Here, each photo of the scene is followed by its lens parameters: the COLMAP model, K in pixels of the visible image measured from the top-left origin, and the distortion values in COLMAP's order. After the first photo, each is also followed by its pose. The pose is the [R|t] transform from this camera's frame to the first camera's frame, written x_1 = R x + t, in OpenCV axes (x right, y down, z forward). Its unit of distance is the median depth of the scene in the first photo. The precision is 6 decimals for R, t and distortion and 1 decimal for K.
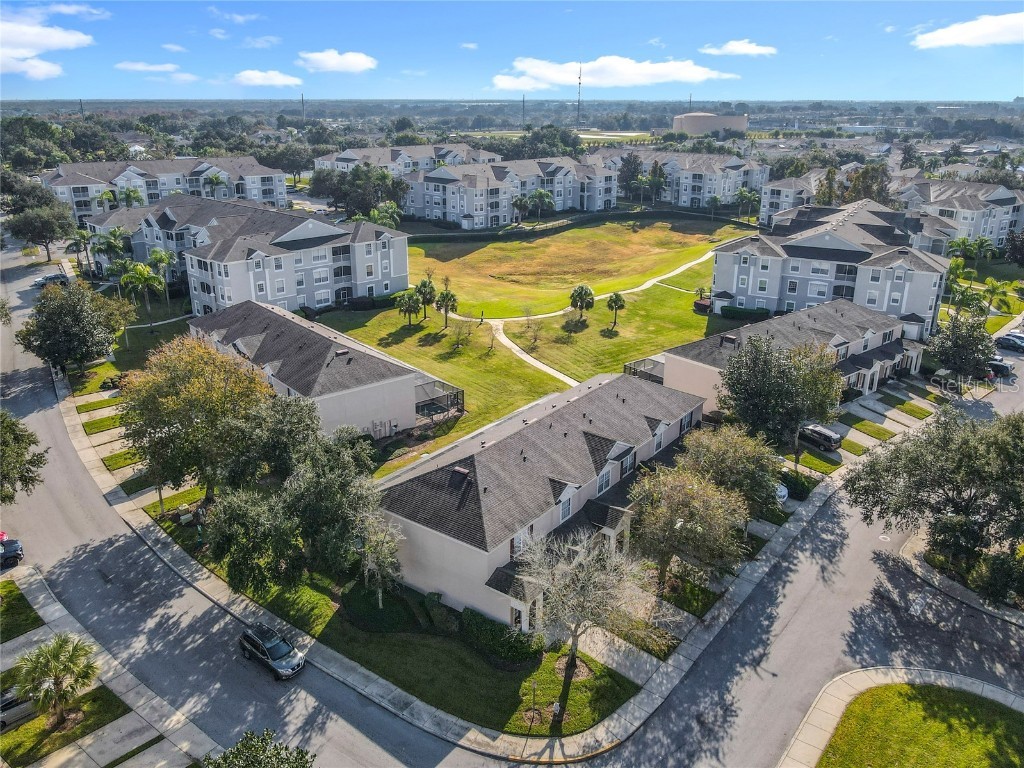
lens RADIAL K [[799.1, 0, 512.0], [0, 799.1, 384.0], [0, 0, 1]] dist [-0.011085, 0.006488]
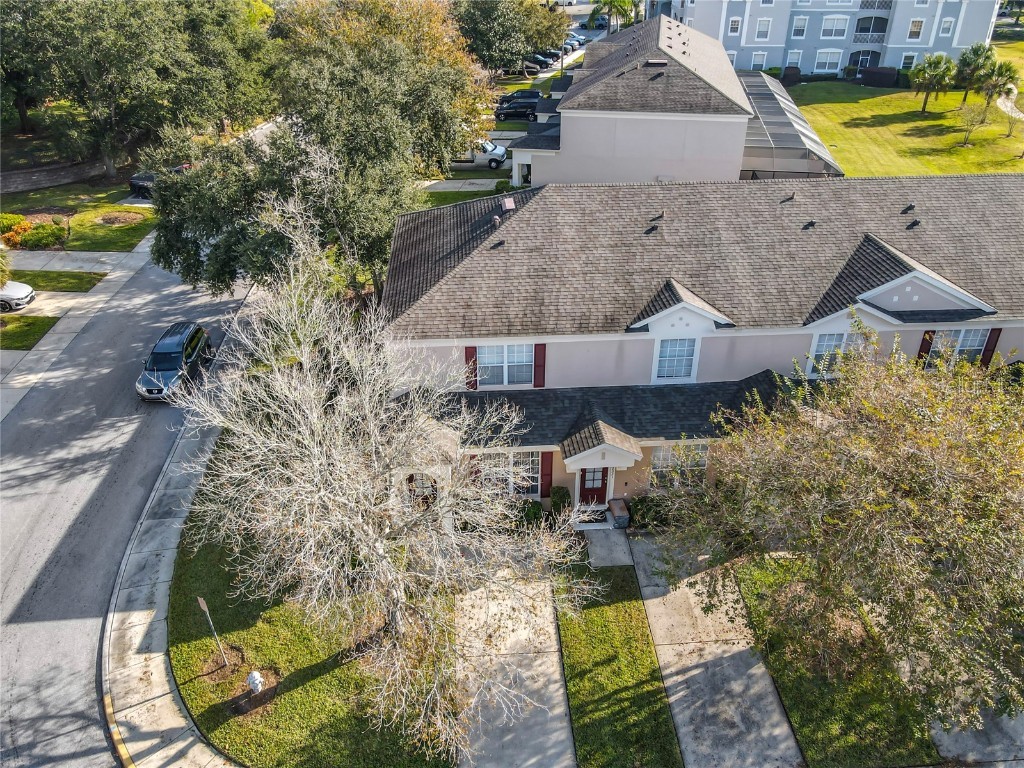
lens RADIAL K [[762.6, 0, 503.7], [0, 762.6, 383.4], [0, 0, 1]] dist [0.015817, 0.001577]
pose [[0.650673, 0.389023, -0.652139, 0.138978], [-0.257175, 0.920946, 0.292779, 0.033381], [0.714483, -0.022789, 0.699282, 0.306470]]
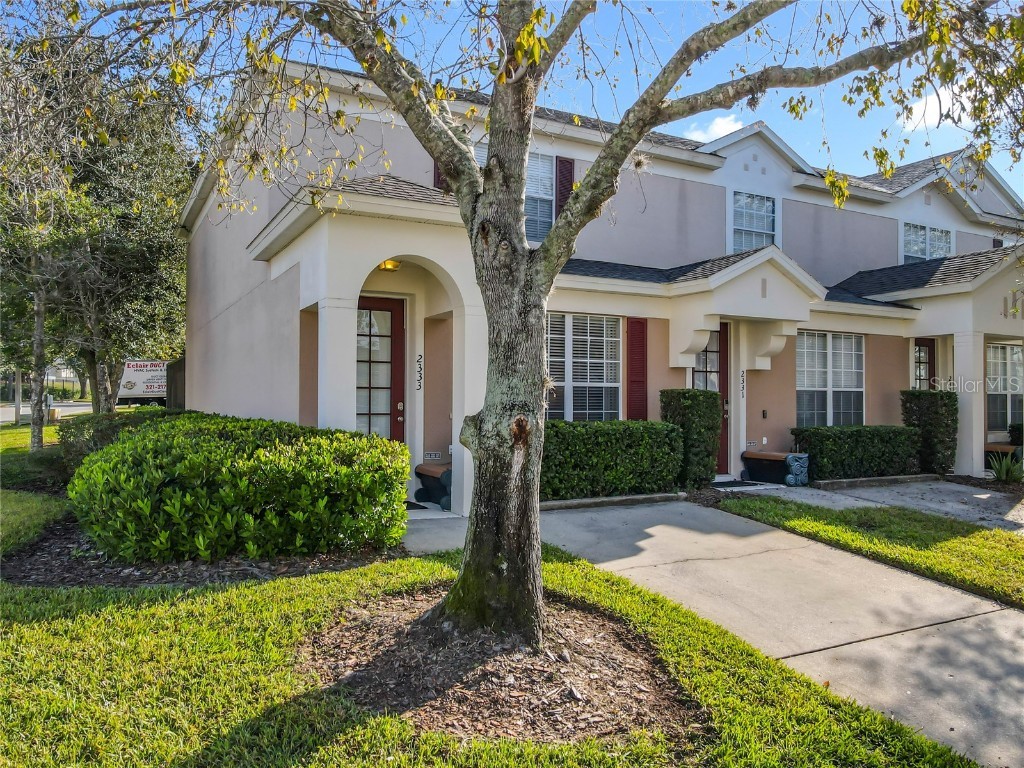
lens RADIAL K [[754.0, 0, 512.0], [0, 754.0, 384.0], [0, 0, 1]] dist [0.007027, 0.007441]
pose [[0.910244, 0.000577, -0.414072, 0.047924], [-0.153282, 0.929428, -0.335660, 0.145577], [0.384657, 0.369002, 0.846095, 0.372658]]
